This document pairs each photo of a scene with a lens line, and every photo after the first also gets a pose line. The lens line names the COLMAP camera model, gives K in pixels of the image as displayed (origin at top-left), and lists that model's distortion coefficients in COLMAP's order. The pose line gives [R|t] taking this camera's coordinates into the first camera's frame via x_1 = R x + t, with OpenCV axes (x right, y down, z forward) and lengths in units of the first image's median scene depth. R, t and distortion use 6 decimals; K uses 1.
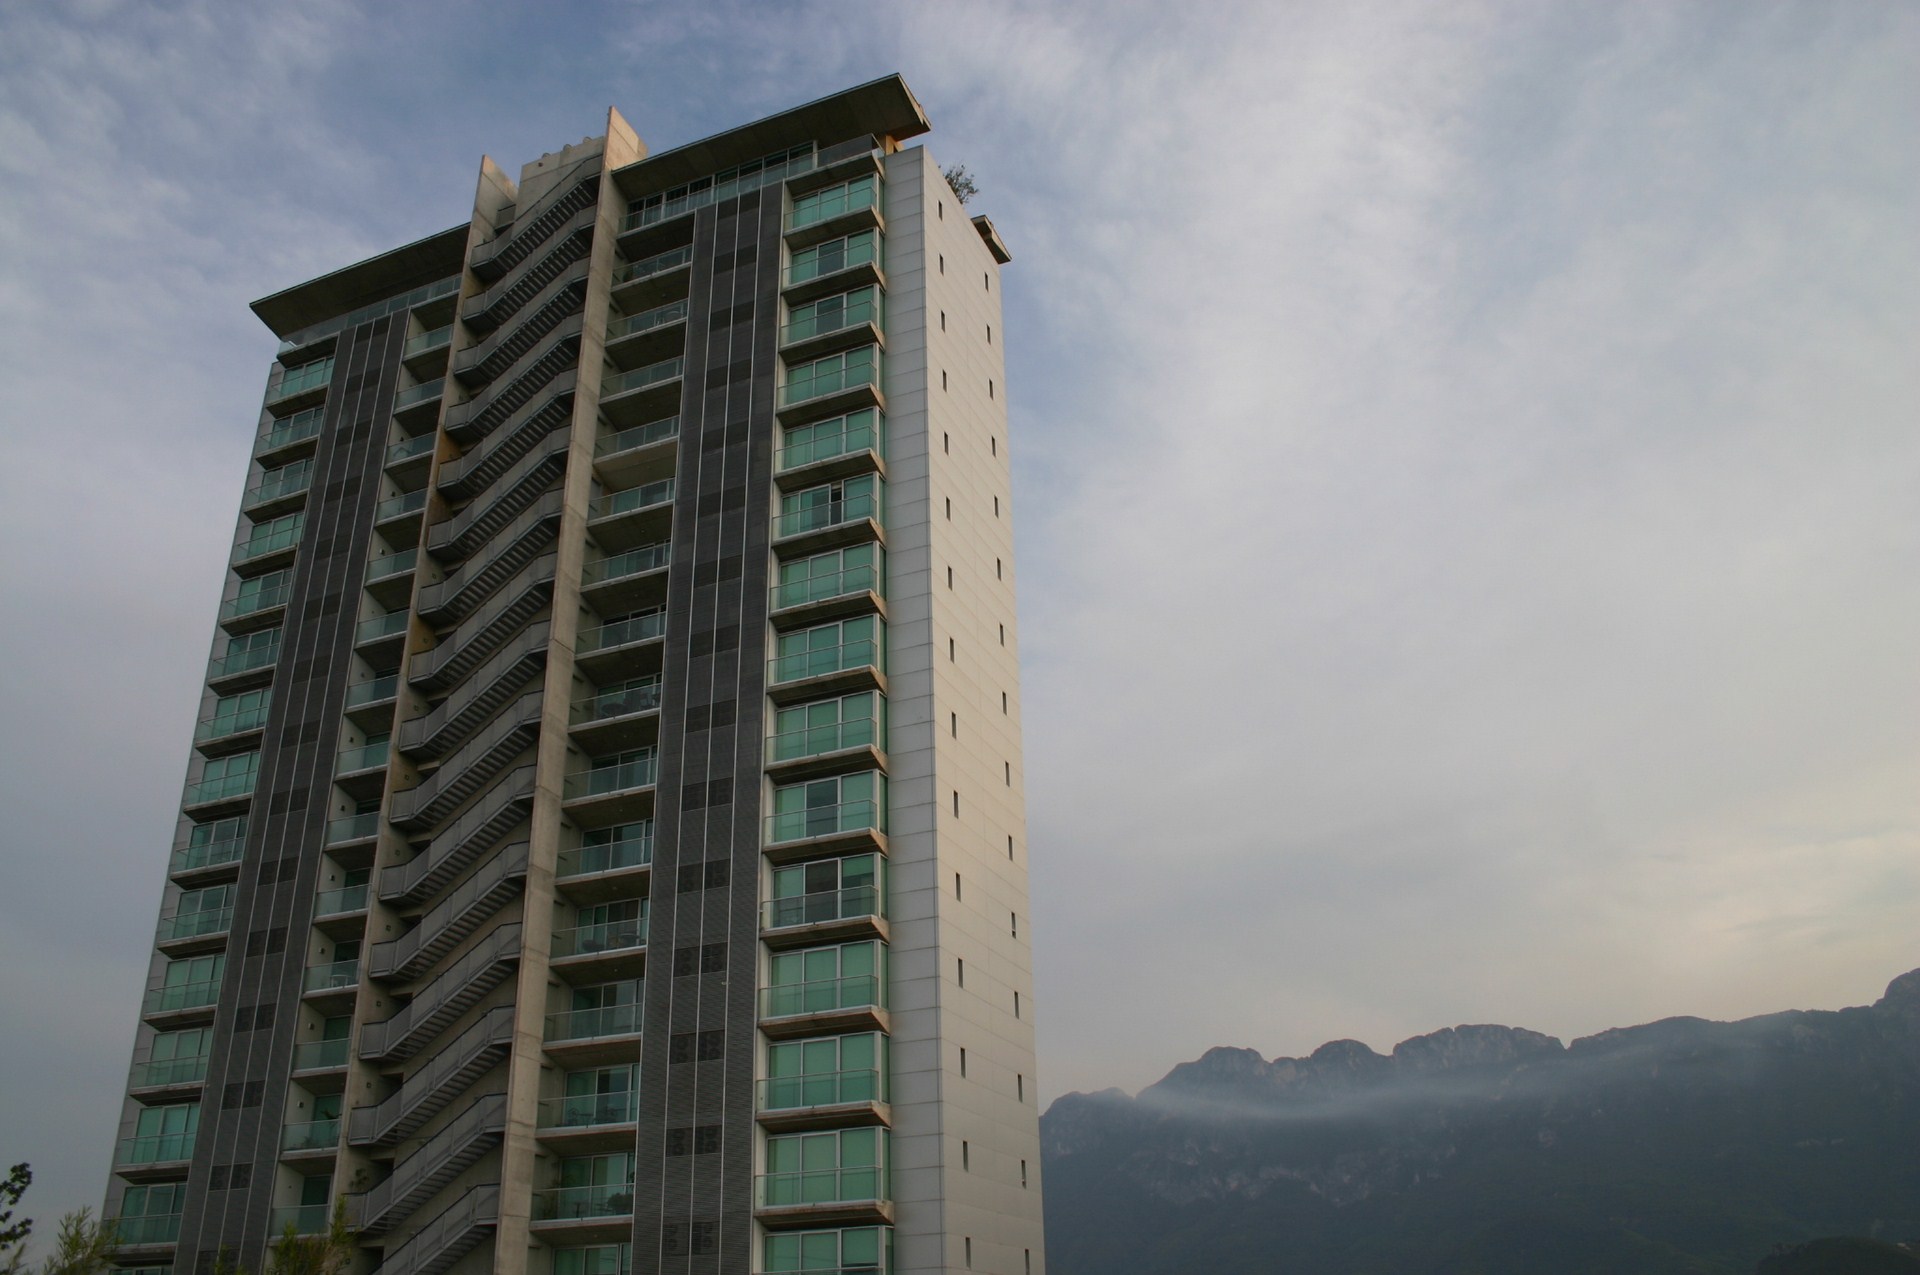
lens RADIAL K [[1570.5, 0, 960.0], [0, 1570.5, 637.5], [0, 0, 1]] dist [-0.153407, 0.138668]
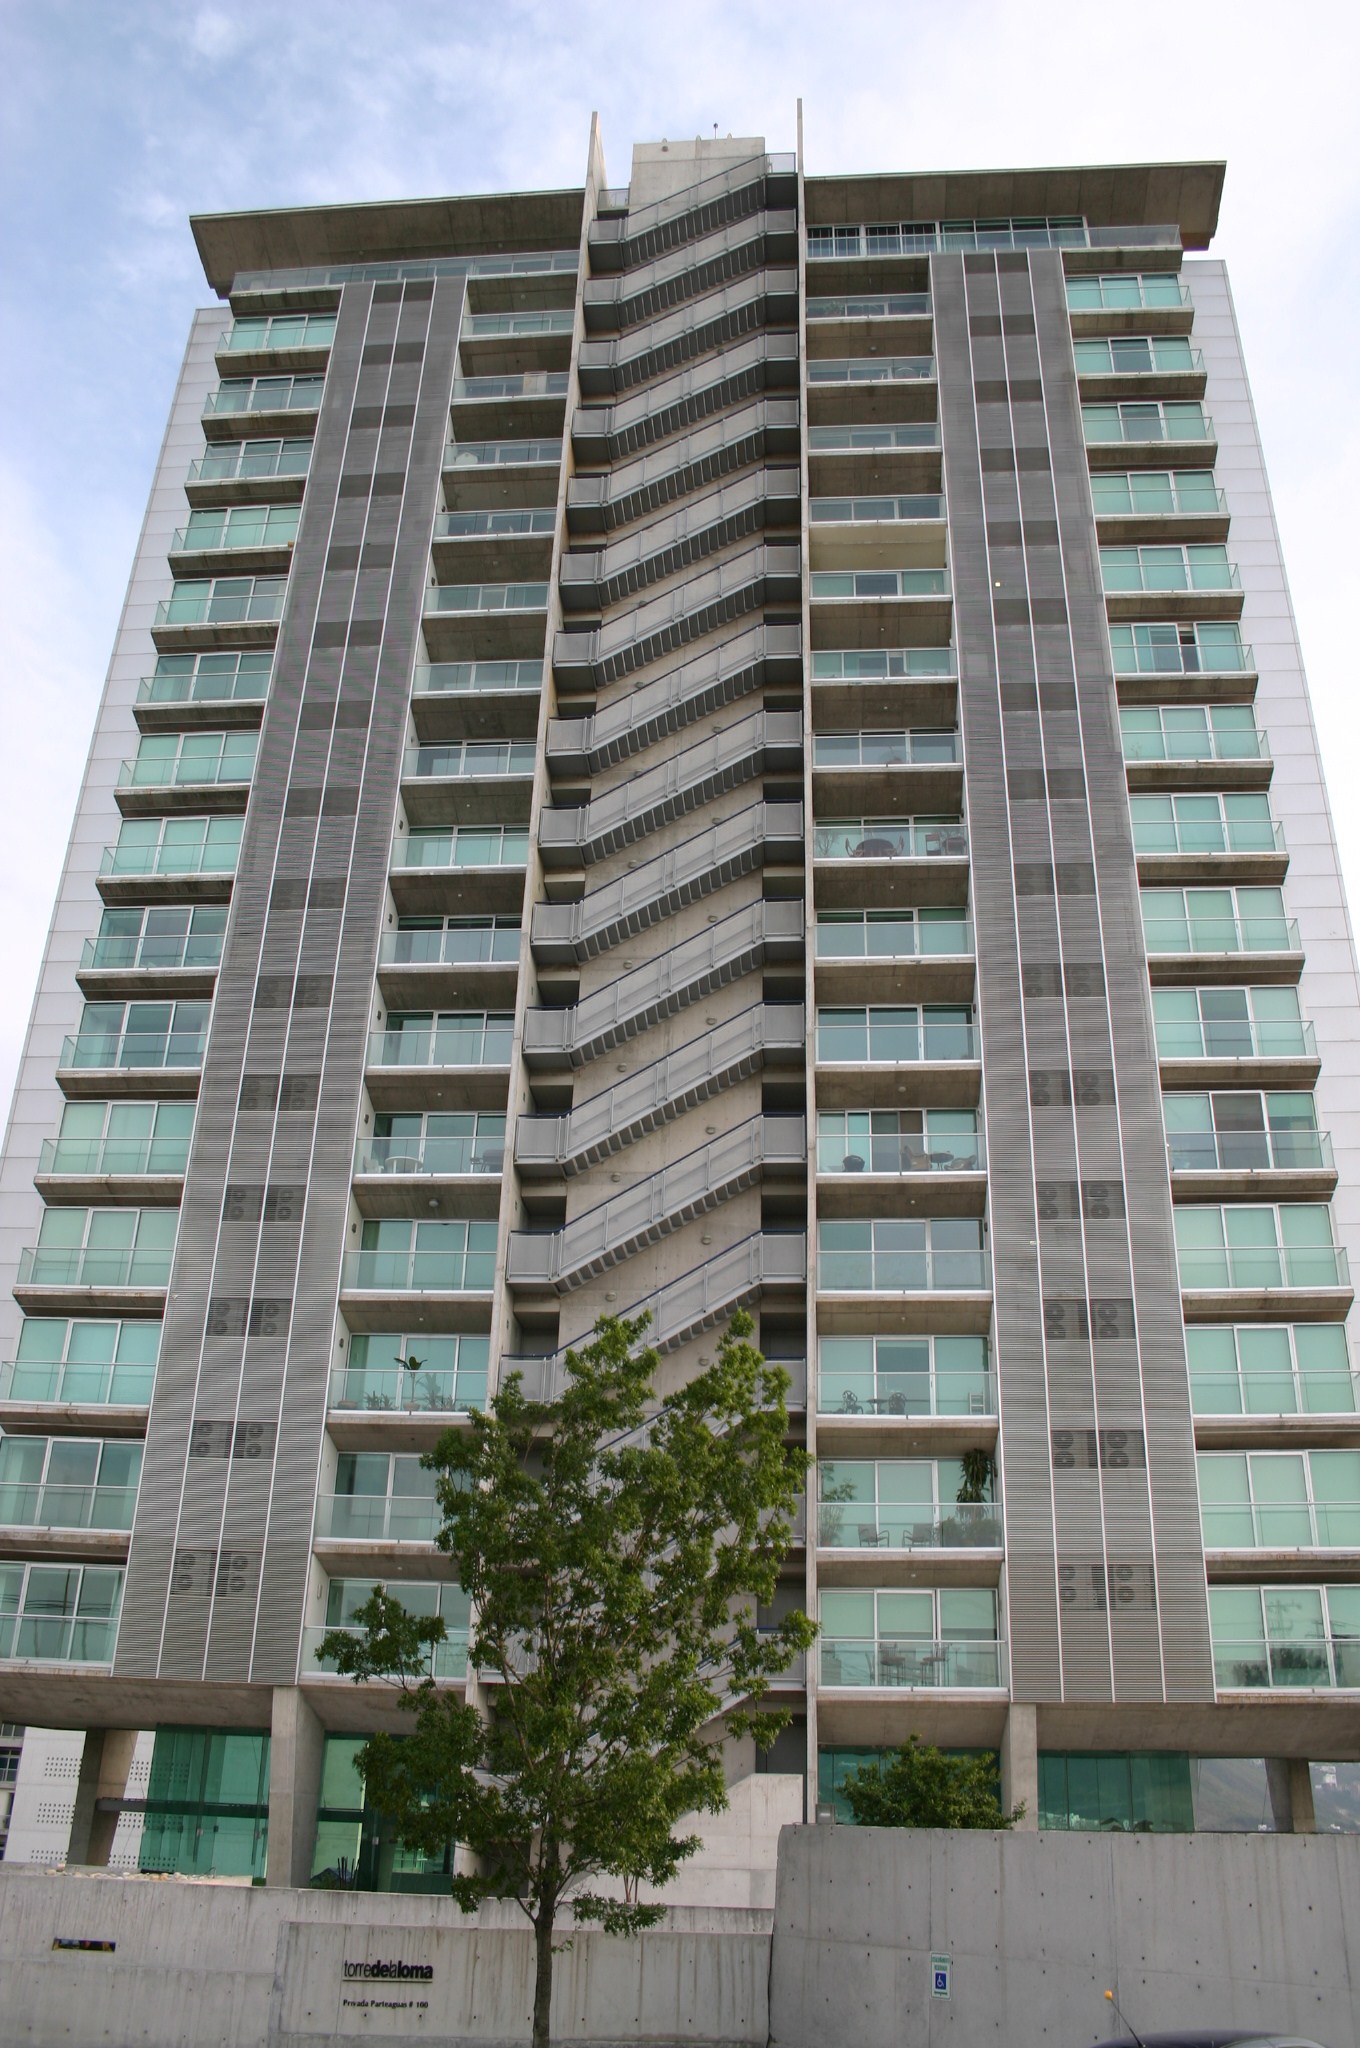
lens RADIAL K [[1675.2, 0, 680.0], [0, 1675.2, 1024.0], [0, 0, 1]] dist [-0.153407, 0.138668]
pose [[0.951239, 0.181047, 0.249732, -0.475172], [-0.183025, 0.982986, -0.015484, 0.150793], [-0.248287, -0.030978, 0.968191, 0.270184]]
